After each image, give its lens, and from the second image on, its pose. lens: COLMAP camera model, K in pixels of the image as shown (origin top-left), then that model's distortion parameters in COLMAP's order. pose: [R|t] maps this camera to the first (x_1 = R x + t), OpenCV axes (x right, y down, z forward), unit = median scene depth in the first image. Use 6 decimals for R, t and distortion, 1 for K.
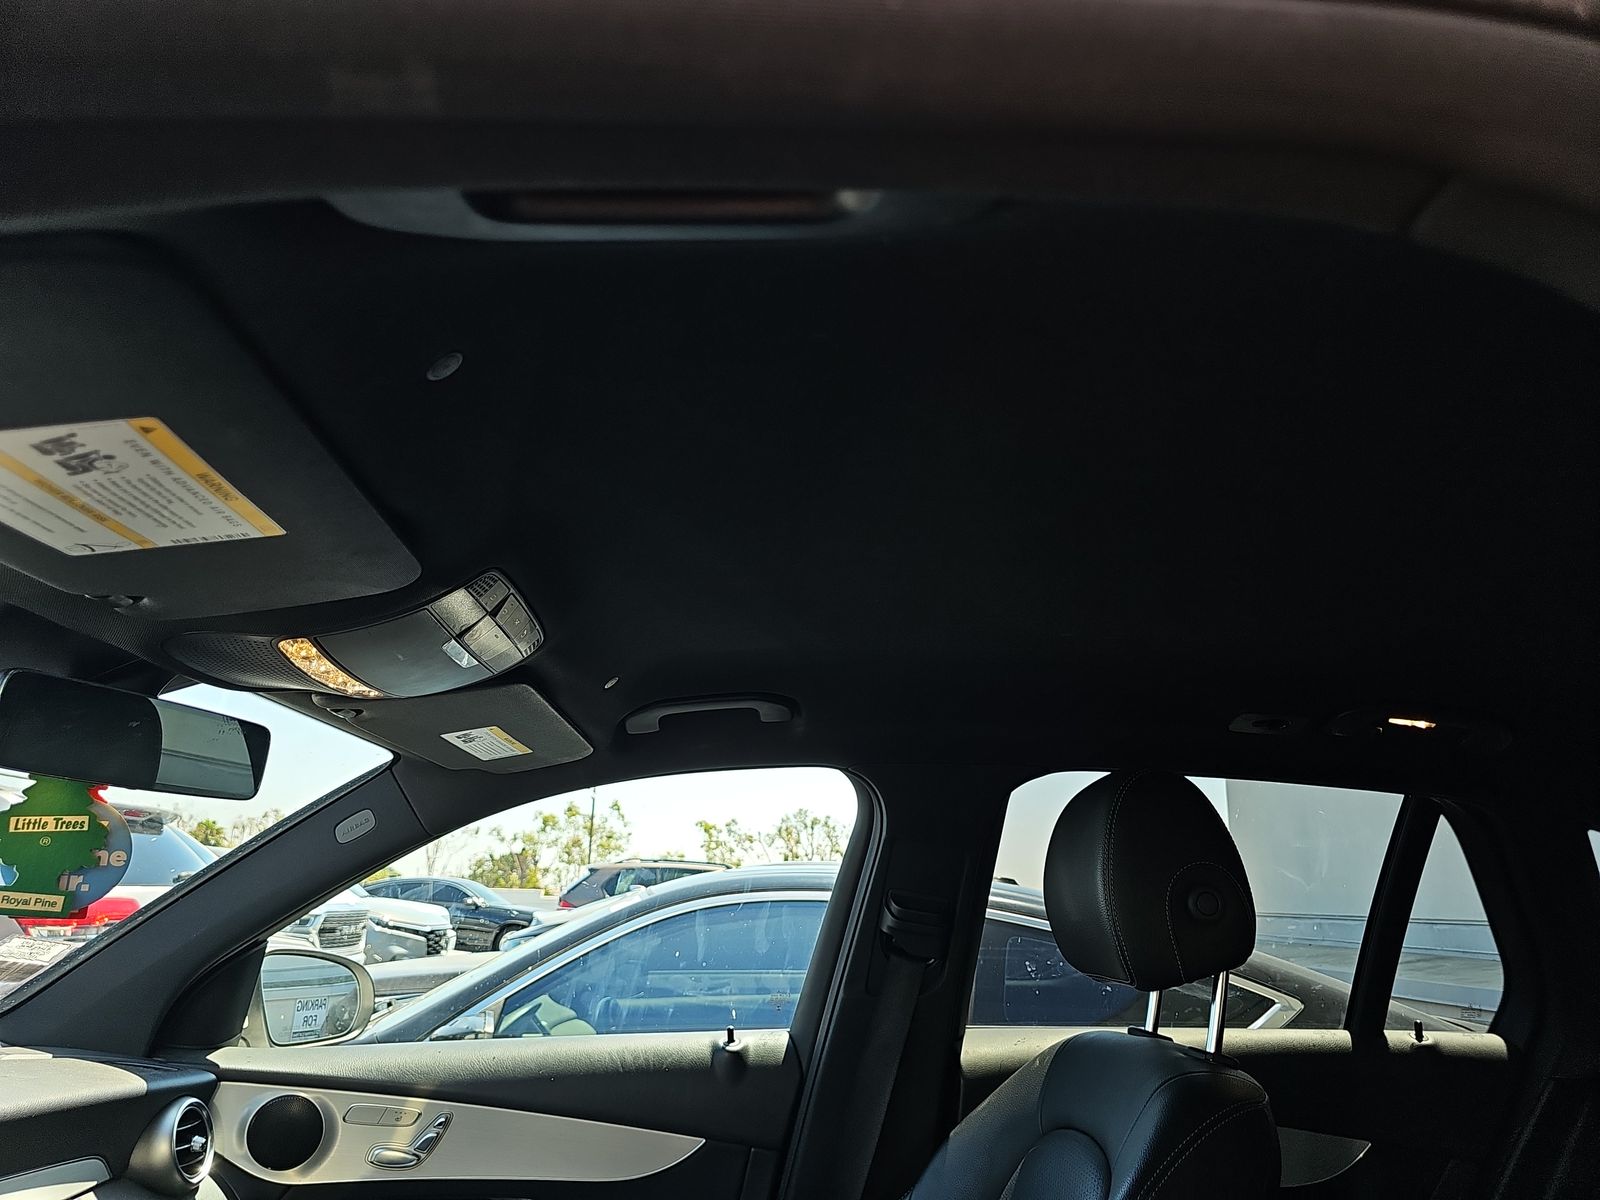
lens RADIAL K [[1078.9, 0, 802.2], [0, 1078.9, 608.2], [0, 0, 1]] dist [0.028494, -0.033366]
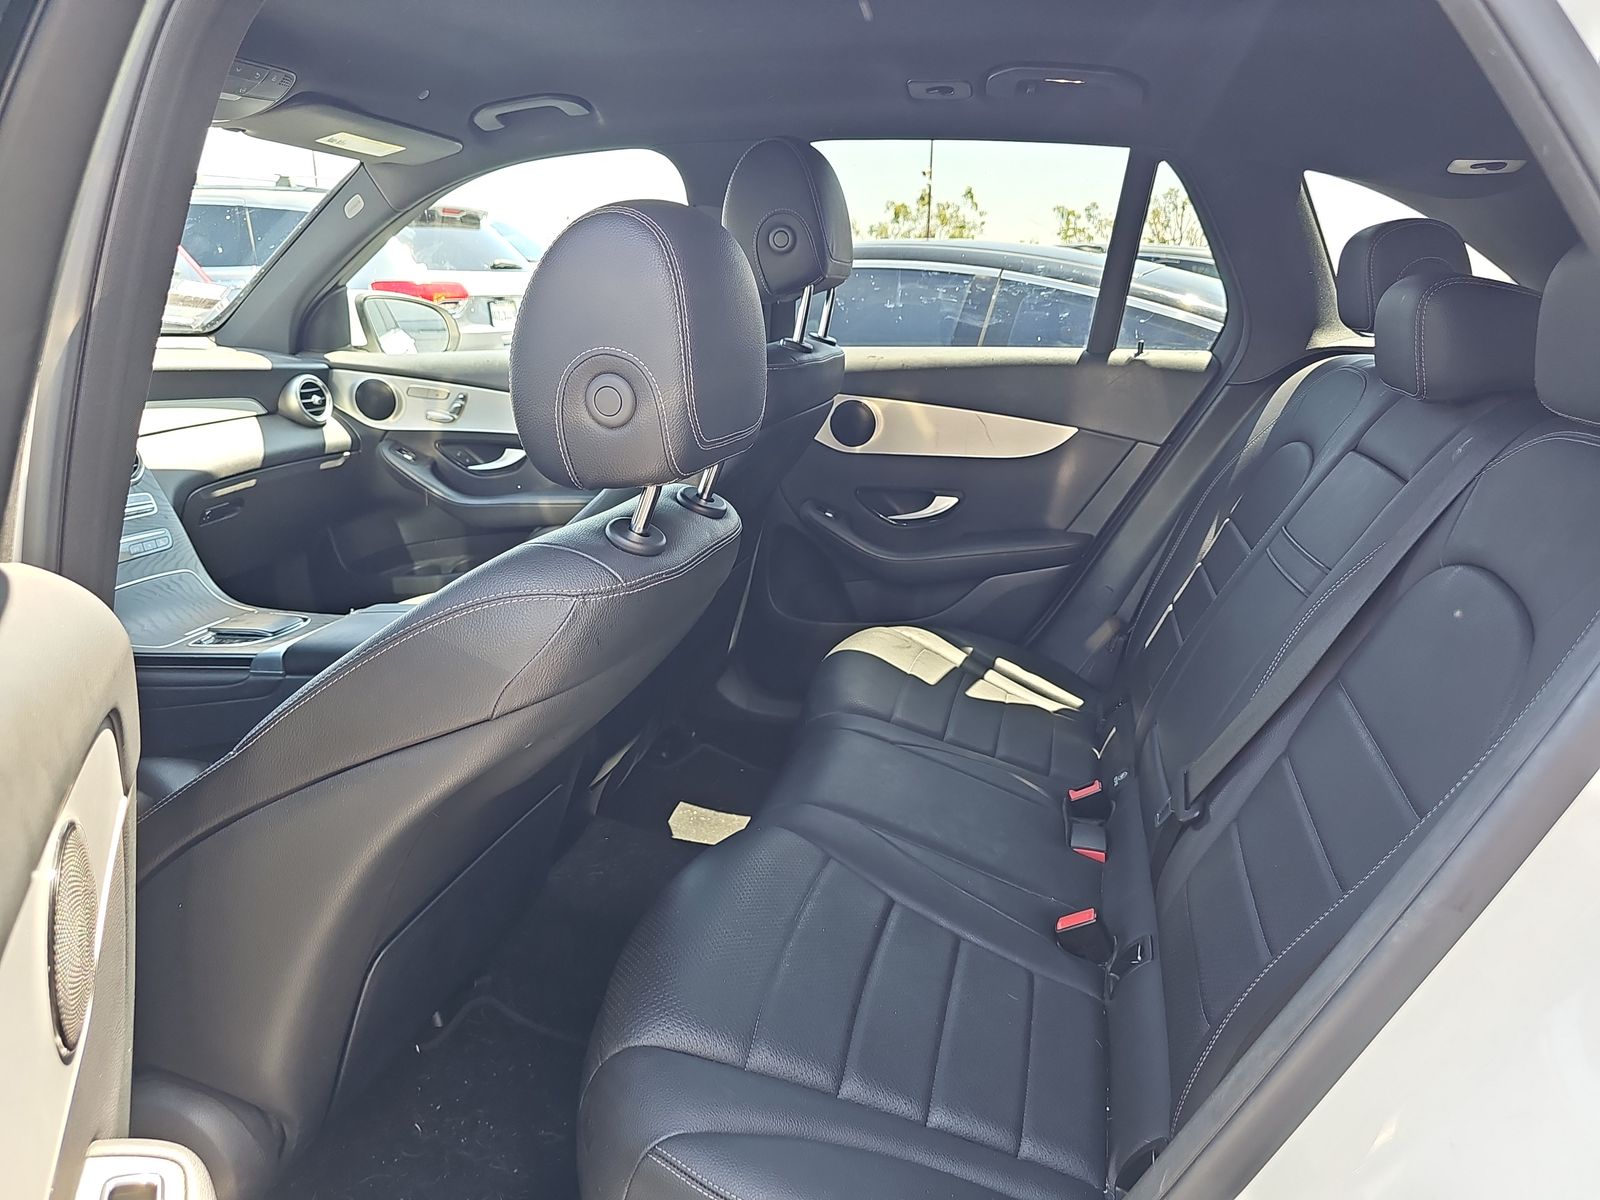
lens RADIAL K [[1078.9, 0, 812.2], [0, 1078.9, 600.6], [0, 0, 1]] dist [0.028494, -0.033366]
pose [[0.953660, 0.072987, -0.291900, 0.623343], [0.087987, 0.860079, 0.502517, -0.025103], [0.287734, -0.504913, 0.813801, -0.291096]]
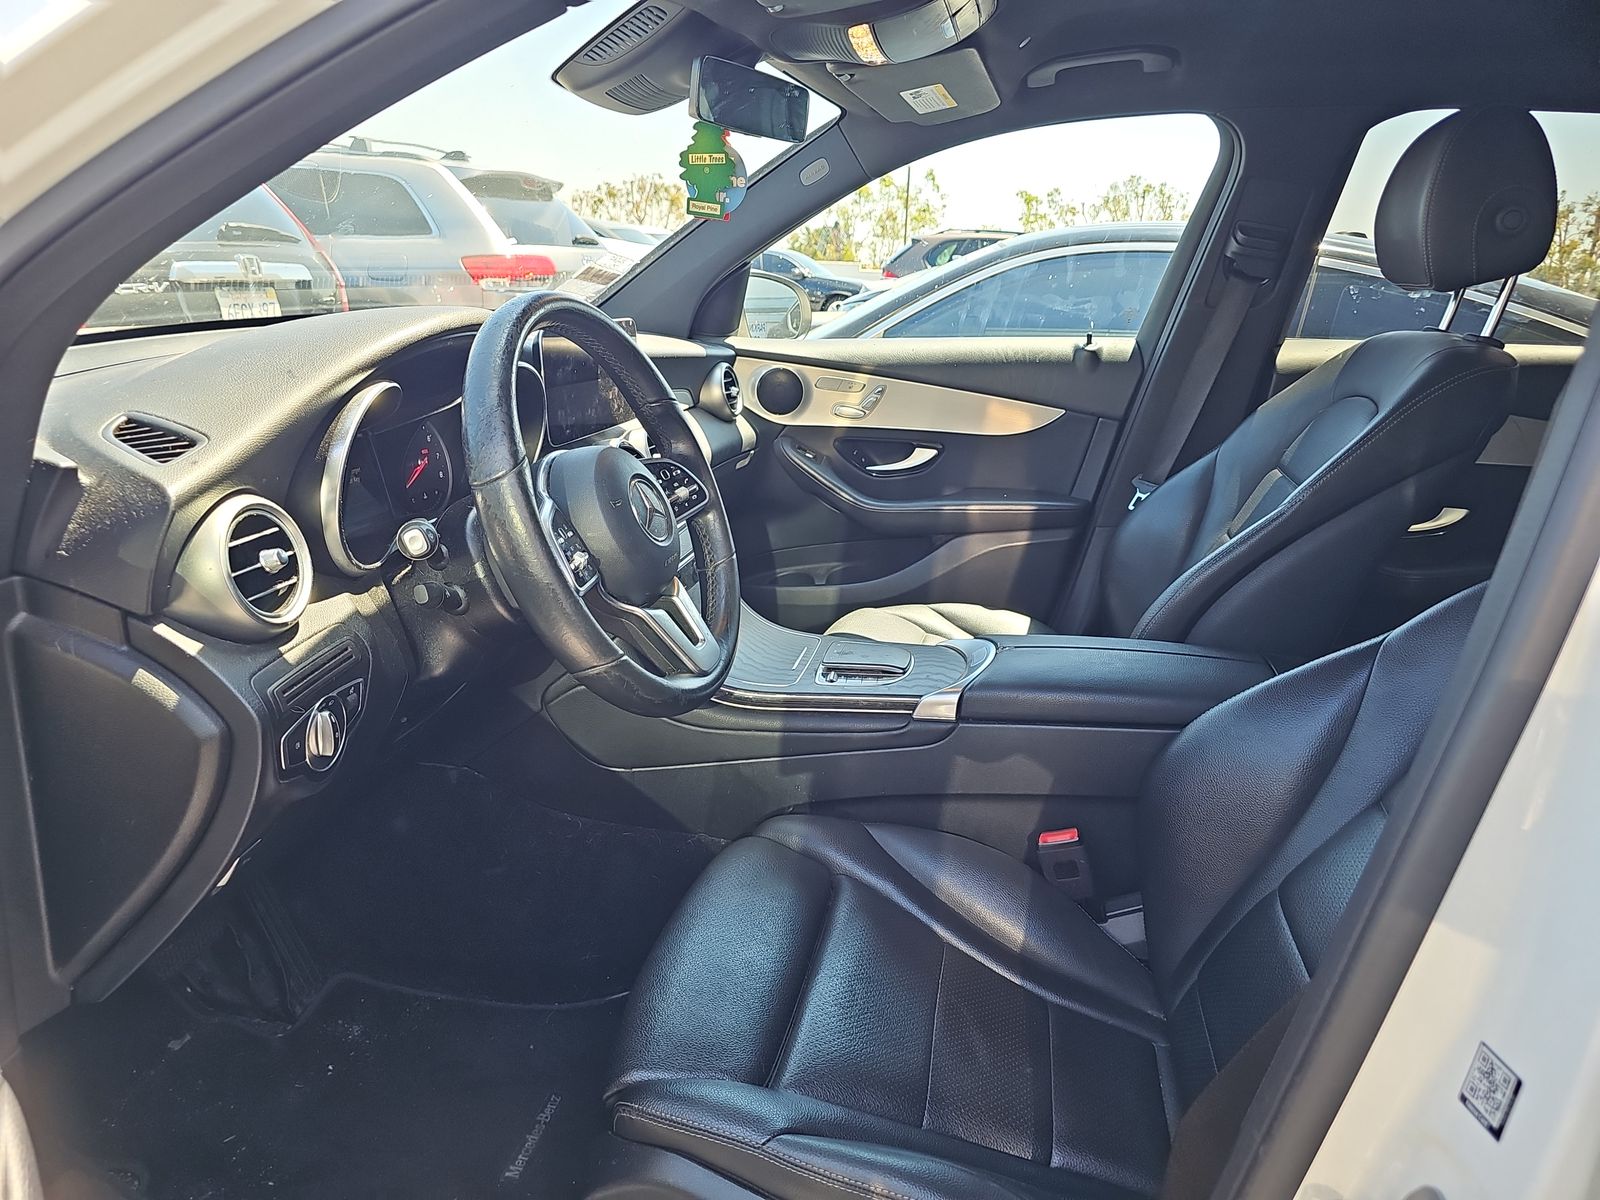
lens RADIAL K [[1078.9, 0, 792.6], [0, 1078.9, 615.9], [0, 0, 1]] dist [0.028494, -0.033366]
pose [[0.959792, 0.093493, -0.264685, -0.033540], [0.063500, 0.846154, 0.529142, -0.039154], [0.273435, -0.524674, 0.806195, -0.334130]]
